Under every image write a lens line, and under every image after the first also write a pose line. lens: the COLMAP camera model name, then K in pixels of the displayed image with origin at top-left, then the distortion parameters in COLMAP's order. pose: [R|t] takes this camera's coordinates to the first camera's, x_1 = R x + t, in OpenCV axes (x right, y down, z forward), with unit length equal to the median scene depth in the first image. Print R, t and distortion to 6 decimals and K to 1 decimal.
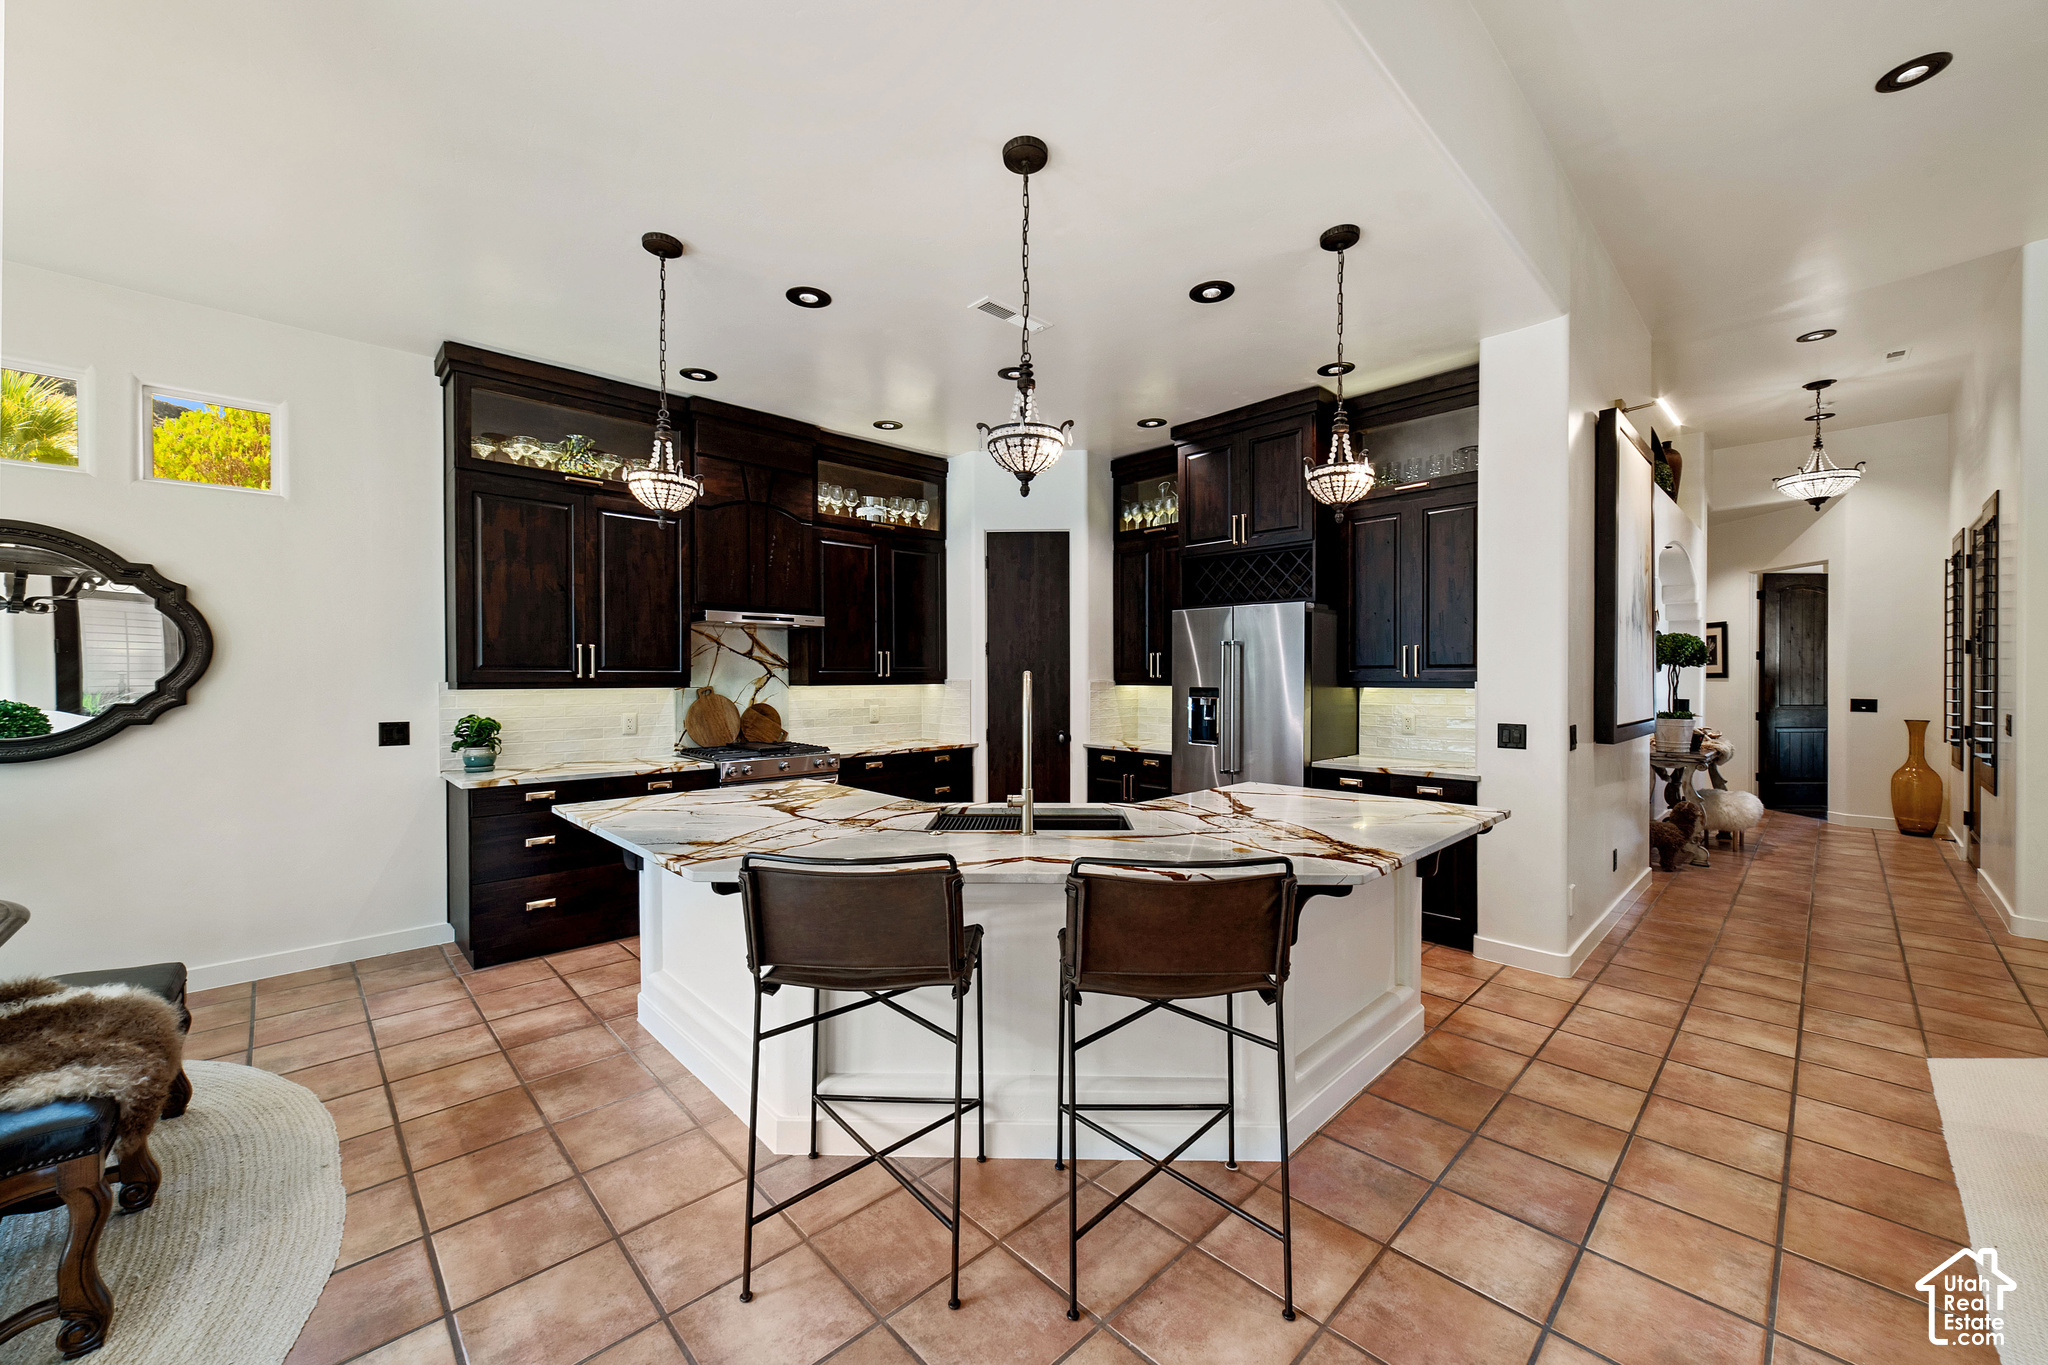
lens RADIAL K [[790.1, 0, 1020.2], [0, 790.1, 673.2], [0, 0, 1]] dist [-0.003394, 0.000562]
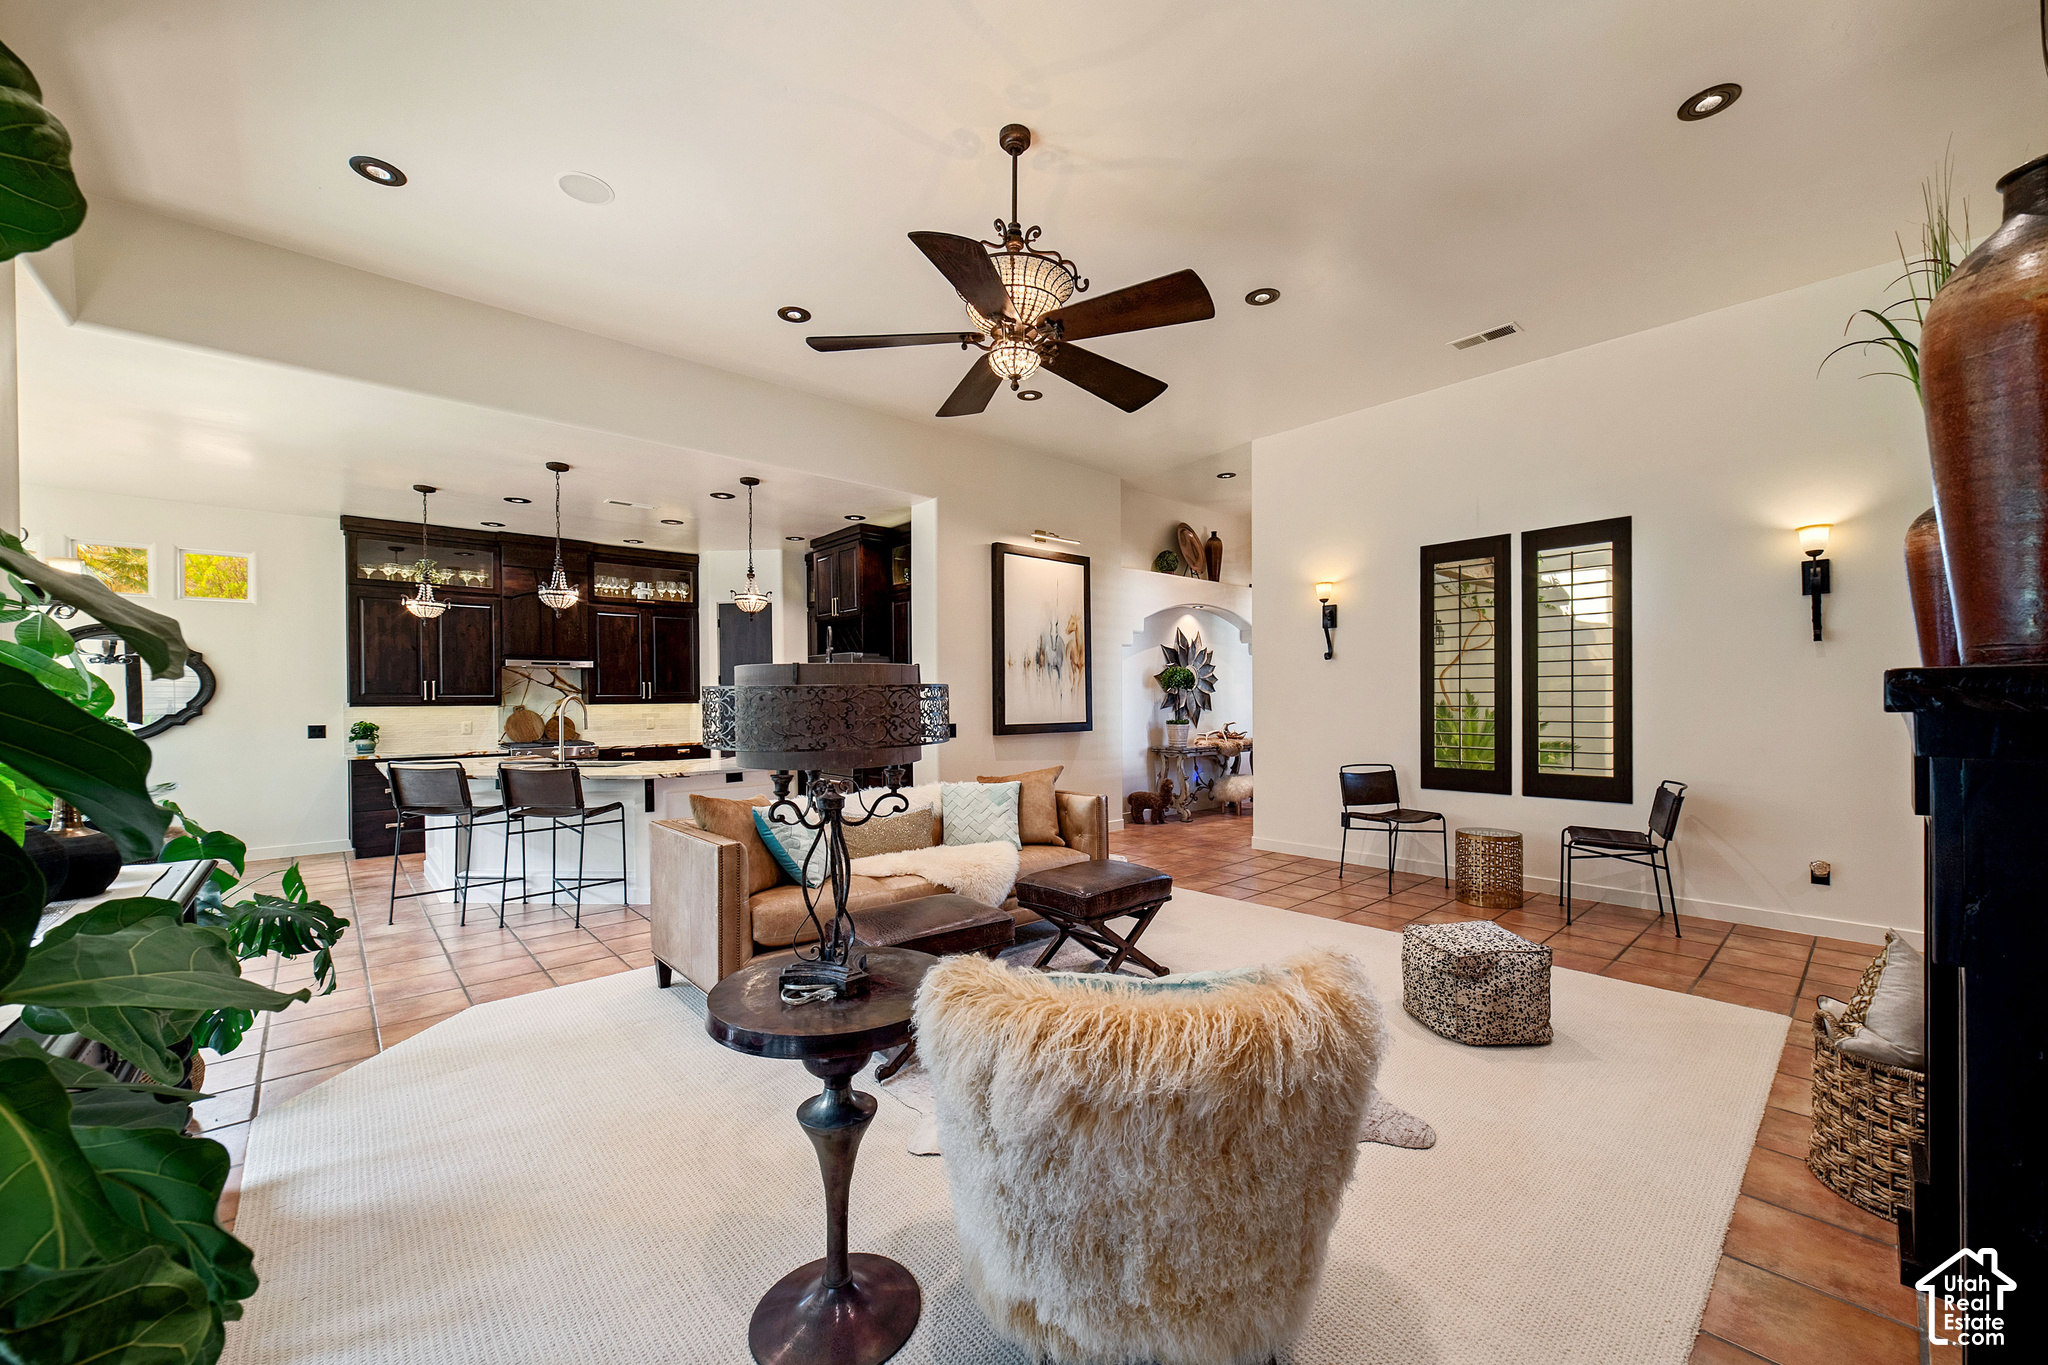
lens RADIAL K [[790.1, 0, 1034.7], [0, 790.1, 694.6], [0, 0, 1]] dist [-0.003394, 0.000562]
pose [[0.999344, -0.001633, -0.036170, 0.838454], [0.001792, 0.999989, 0.004375, -0.011424], [0.036162, -0.004437, 0.999336, -0.681775]]
